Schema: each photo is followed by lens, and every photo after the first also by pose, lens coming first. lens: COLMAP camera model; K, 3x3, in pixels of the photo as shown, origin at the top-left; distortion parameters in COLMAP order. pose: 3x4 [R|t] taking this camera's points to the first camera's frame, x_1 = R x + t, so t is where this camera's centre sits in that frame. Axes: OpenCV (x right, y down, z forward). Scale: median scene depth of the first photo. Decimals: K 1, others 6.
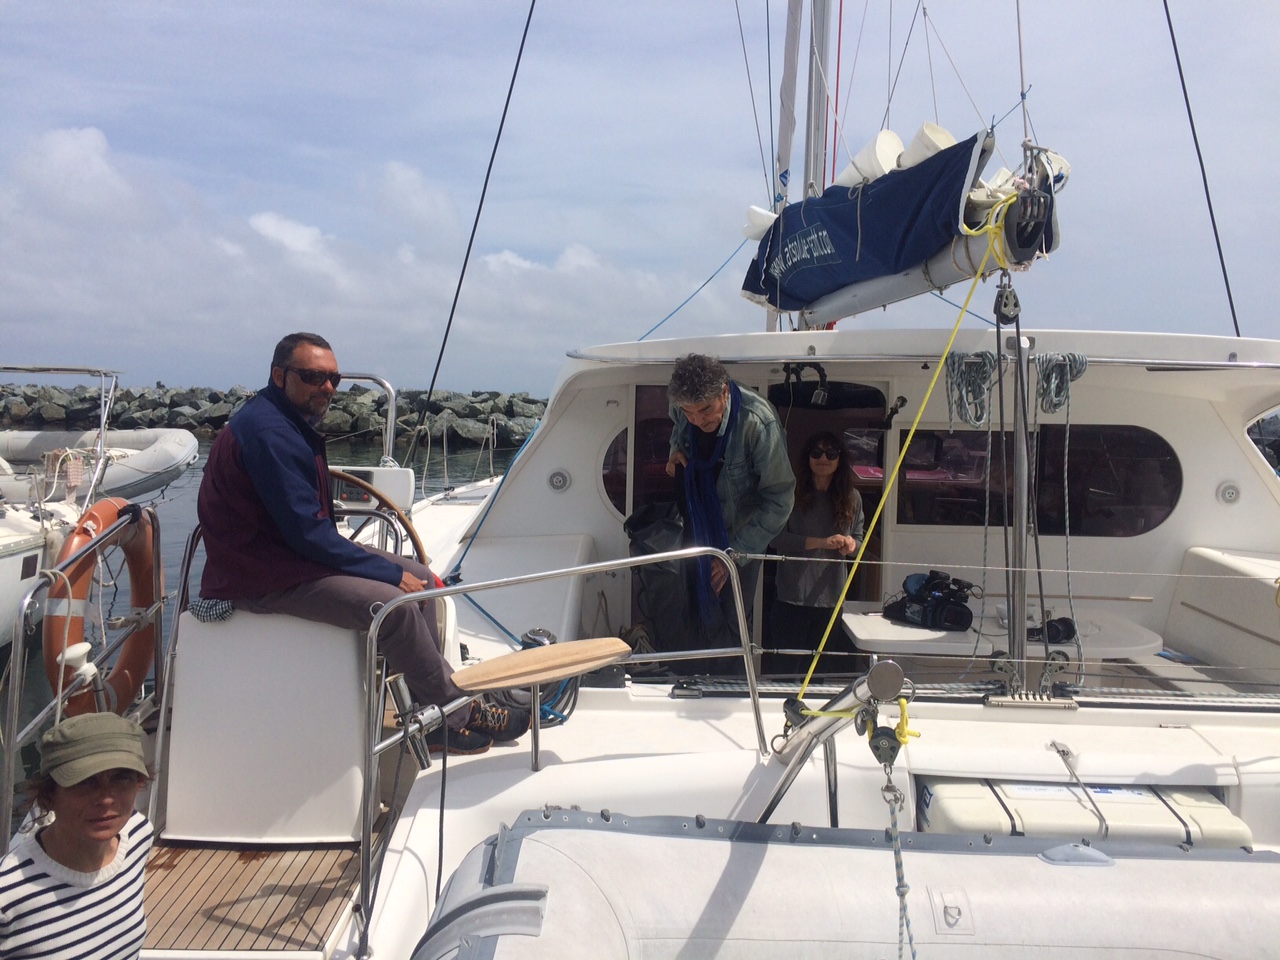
lens RADIAL K [[1078.8, 0, 632.9], [0, 1078.8, 477.2], [0, 0, 1]] dist [0.066134, -0.077191]
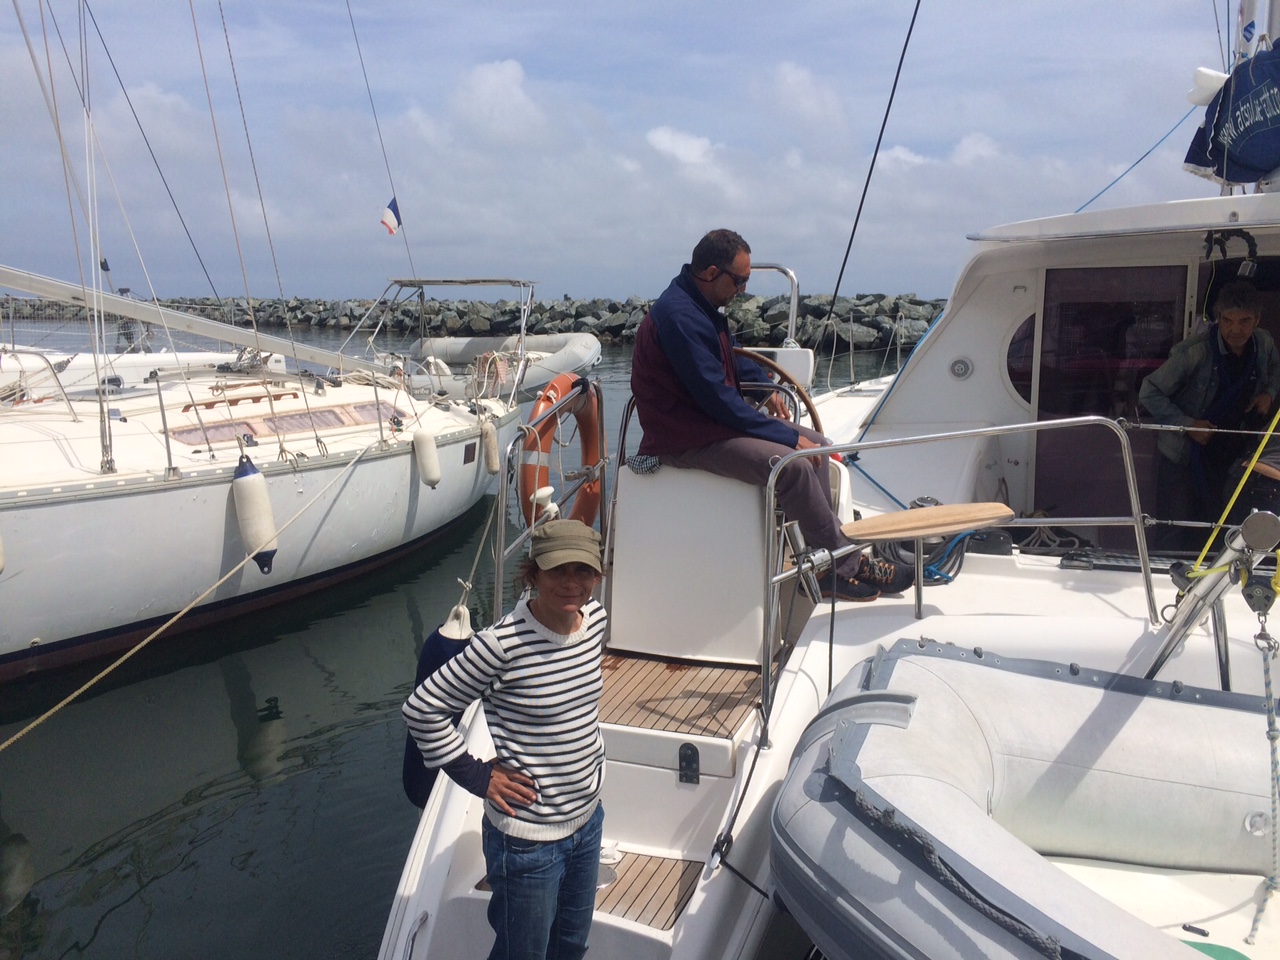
lens RADIAL K [[1078.8, 0, 641.8], [0, 1078.8, 456.0], [0, 0, 1]] dist [0.066134, -0.077191]
pose [[0.933224, 0.023424, -0.358531, 0.036854], [0.001000, 0.997699, 0.067786, 0.030965], [0.359294, -0.063618, 0.931053, -0.105175]]
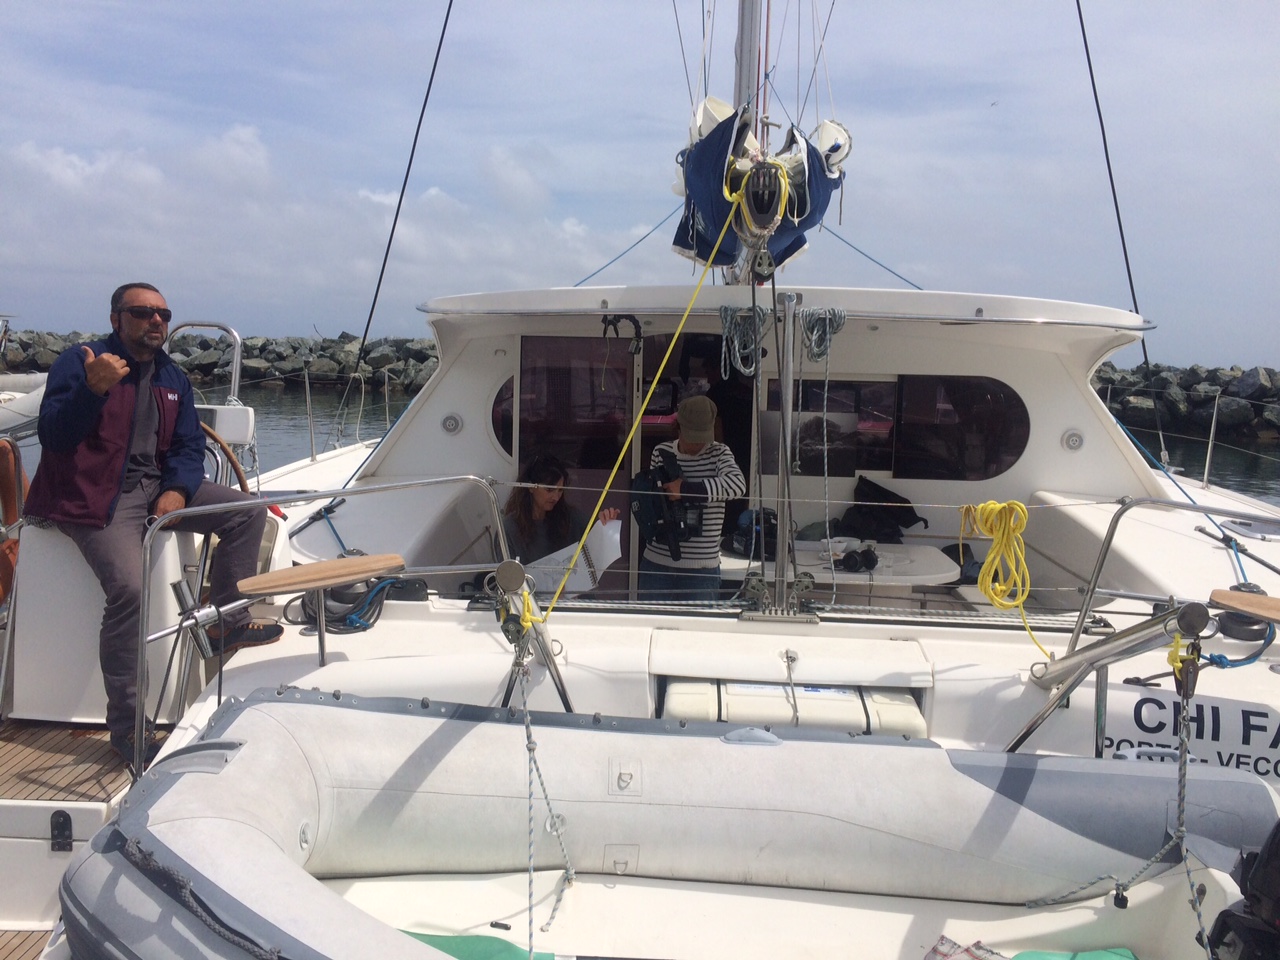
lens RADIAL K [[1078.8, 0, 618.5], [0, 1078.8, 472.4], [0, 0, 1]] dist [0.066134, -0.077191]
pose [[0.999530, 0.010123, -0.028940, 0.251553], [-0.008937, 0.999127, 0.040820, 0.012437], [0.029328, -0.040543, 0.998747, -0.138137]]
